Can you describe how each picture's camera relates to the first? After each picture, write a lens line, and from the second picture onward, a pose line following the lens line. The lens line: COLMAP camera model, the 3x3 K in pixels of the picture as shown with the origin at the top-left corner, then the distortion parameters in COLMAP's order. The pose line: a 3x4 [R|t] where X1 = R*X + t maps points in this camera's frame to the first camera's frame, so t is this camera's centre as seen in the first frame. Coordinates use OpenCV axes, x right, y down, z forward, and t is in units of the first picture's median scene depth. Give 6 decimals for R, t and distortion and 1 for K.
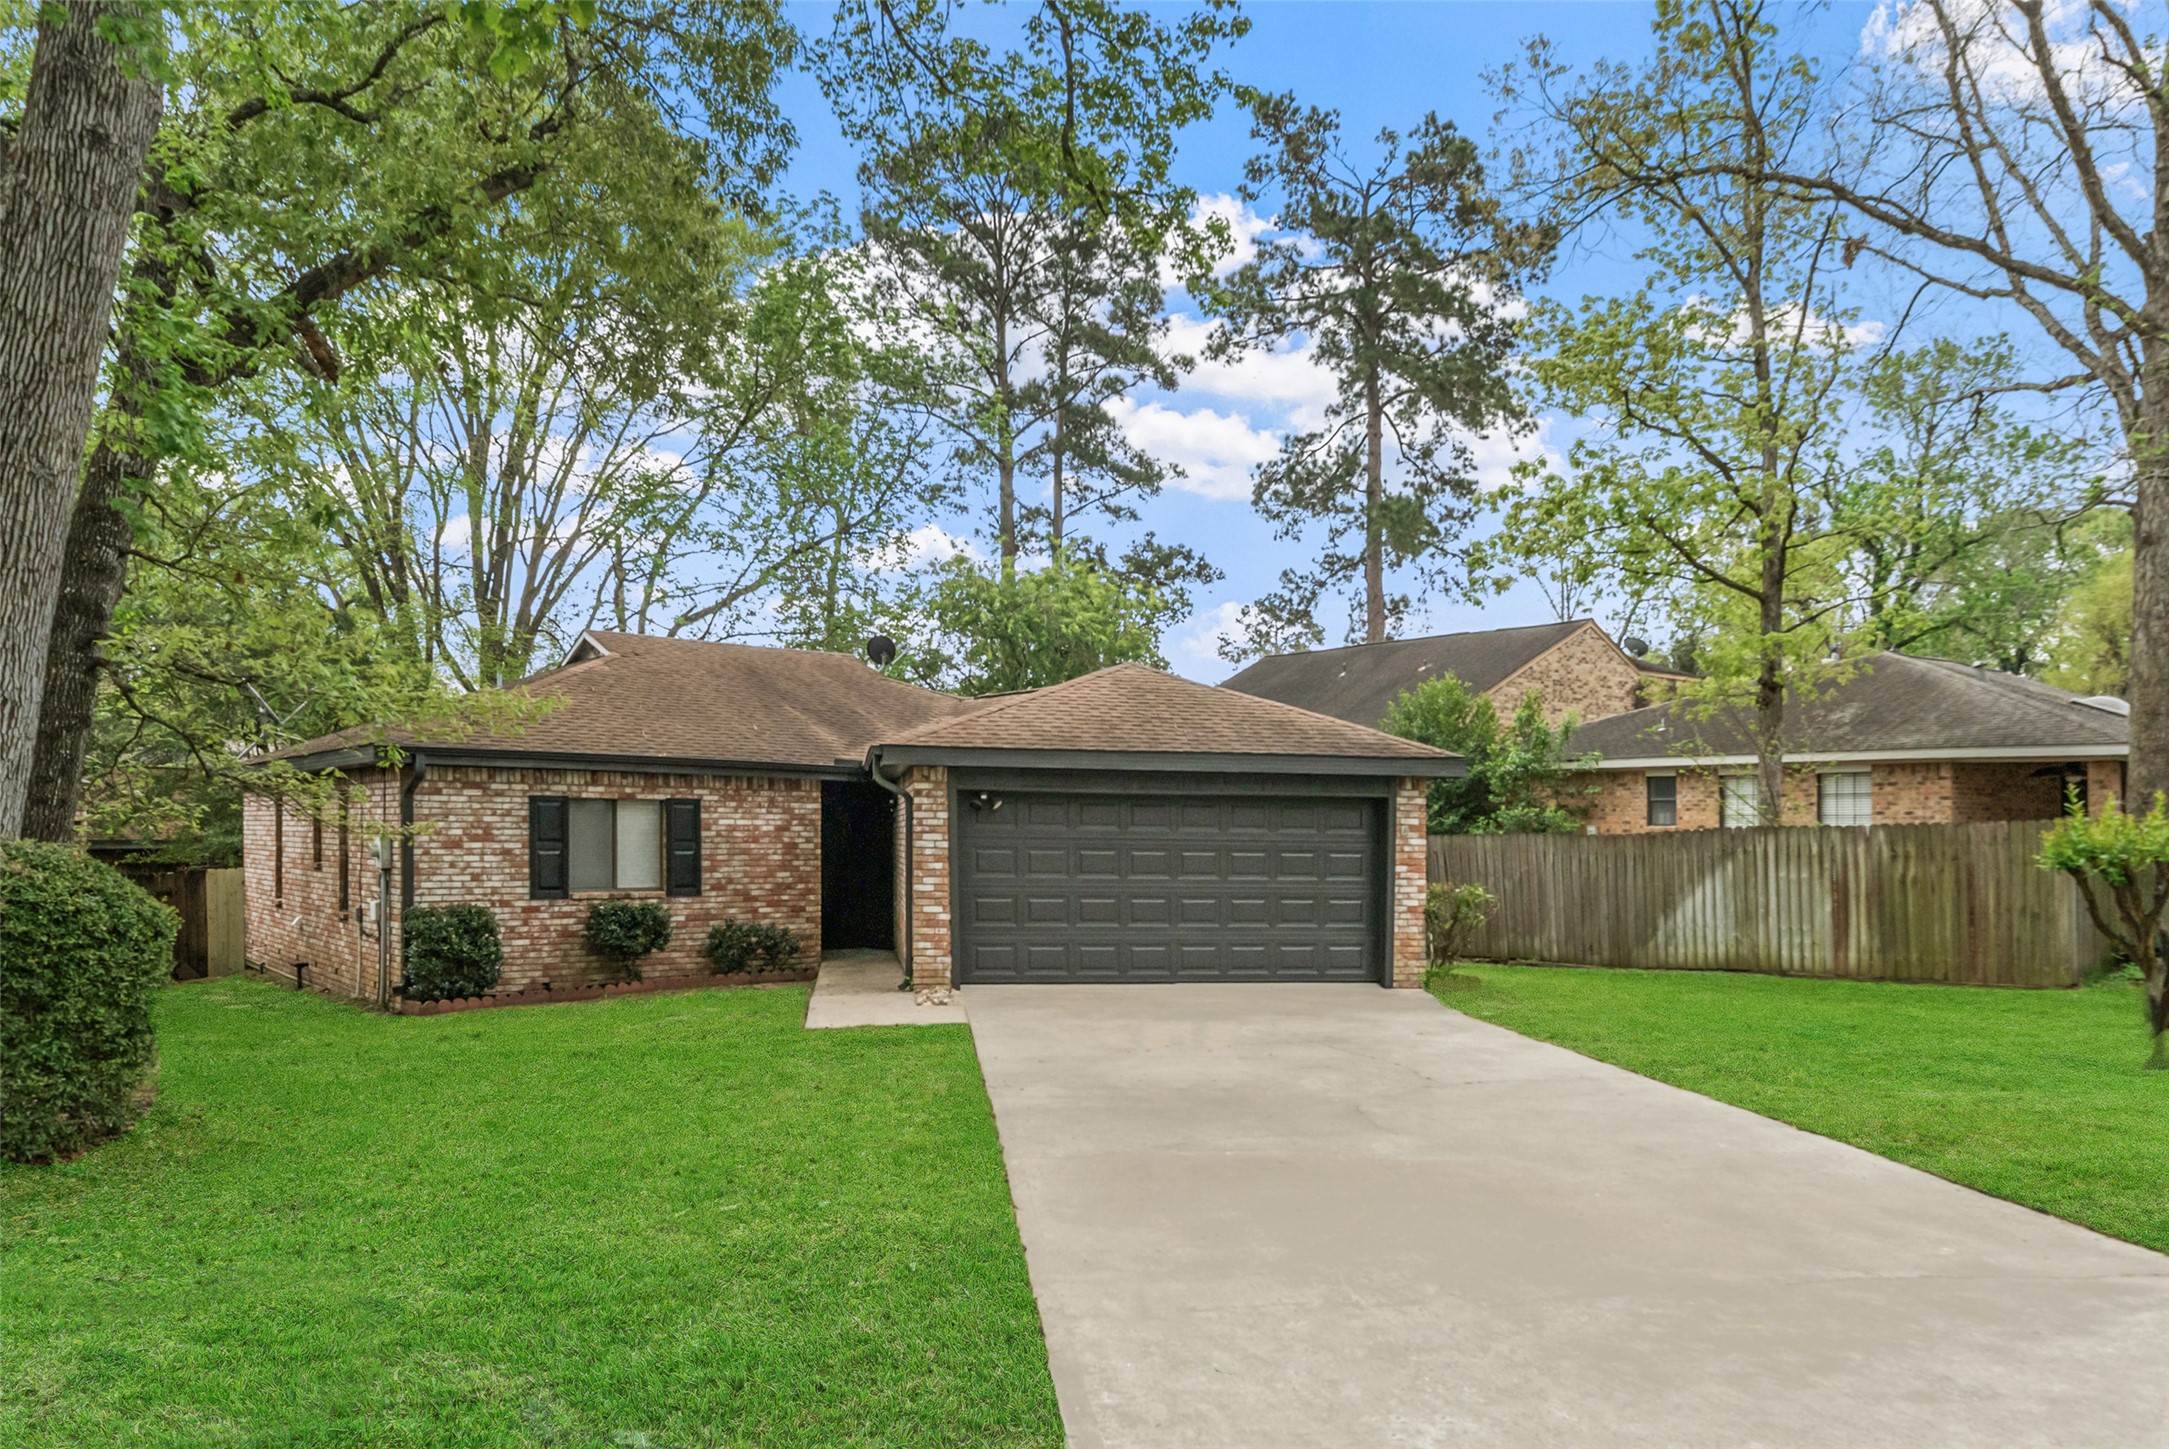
lens RADIAL K [[1443.6, 0, 1077.7], [0, 1443.6, 870.5], [0, 0, 1]] dist [0.000119, 0.004281]
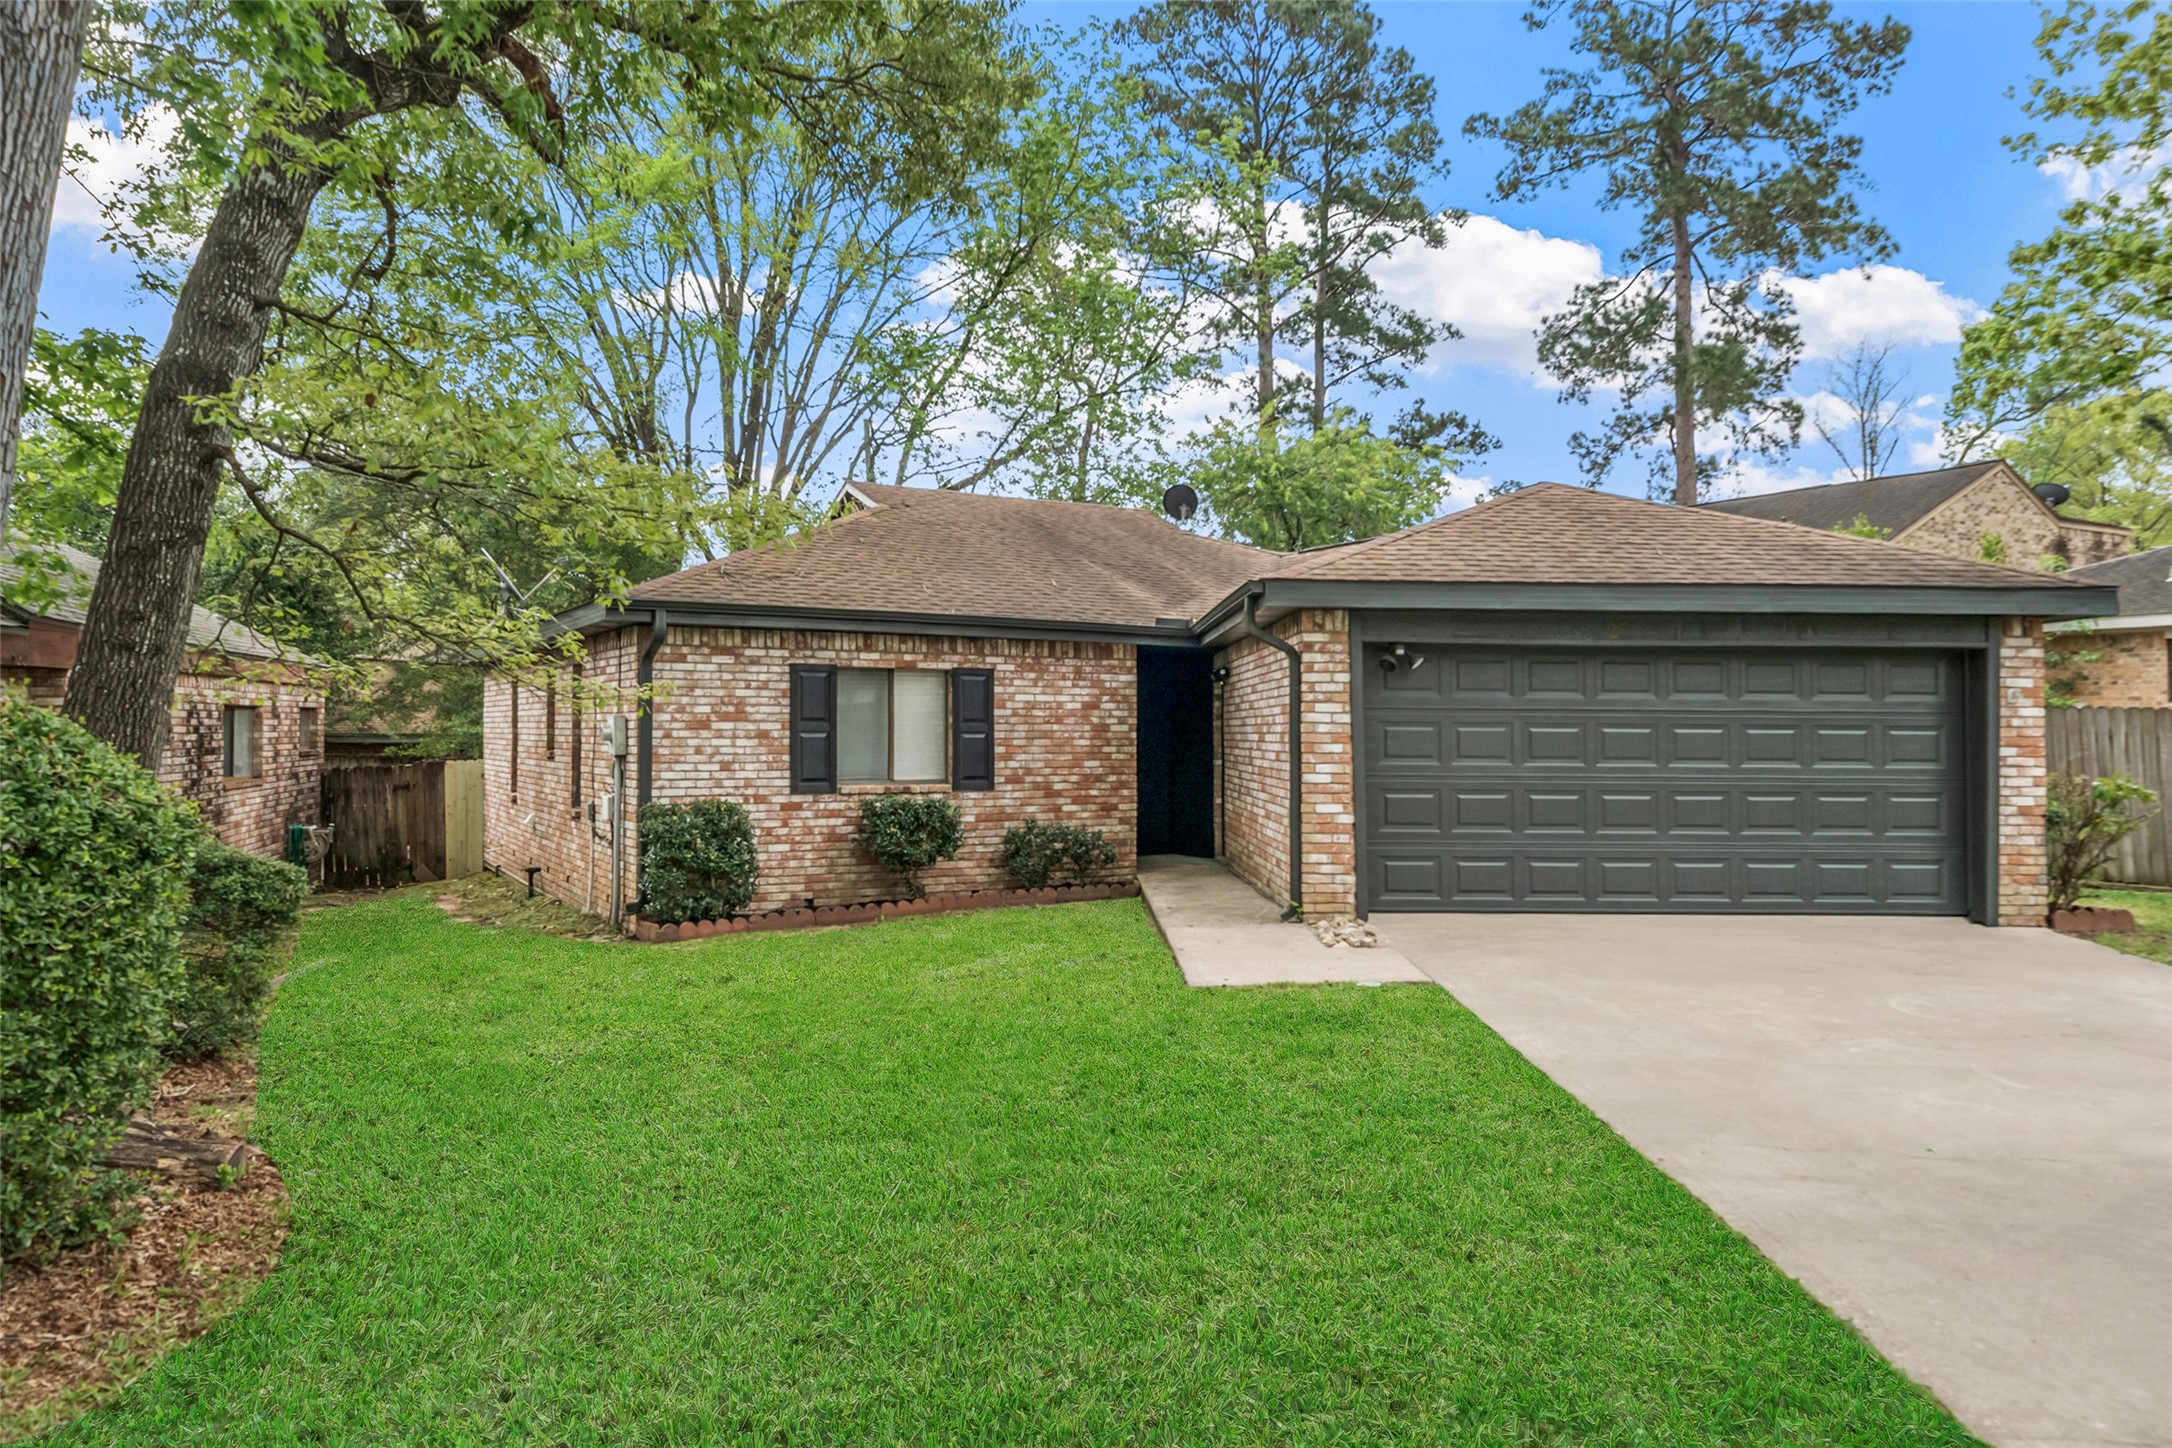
lens RADIAL K [[1502.7, 0, 1087.0], [0, 1502.7, 726.6], [0, 0, 1]] dist [-0.004903, 0.004441]
pose [[0.987423, -0.005085, -0.158021, -0.049172], [0.000898, 0.999647, -0.026557, 0.002862], [0.158100, 0.026081, 0.987079, 0.117350]]
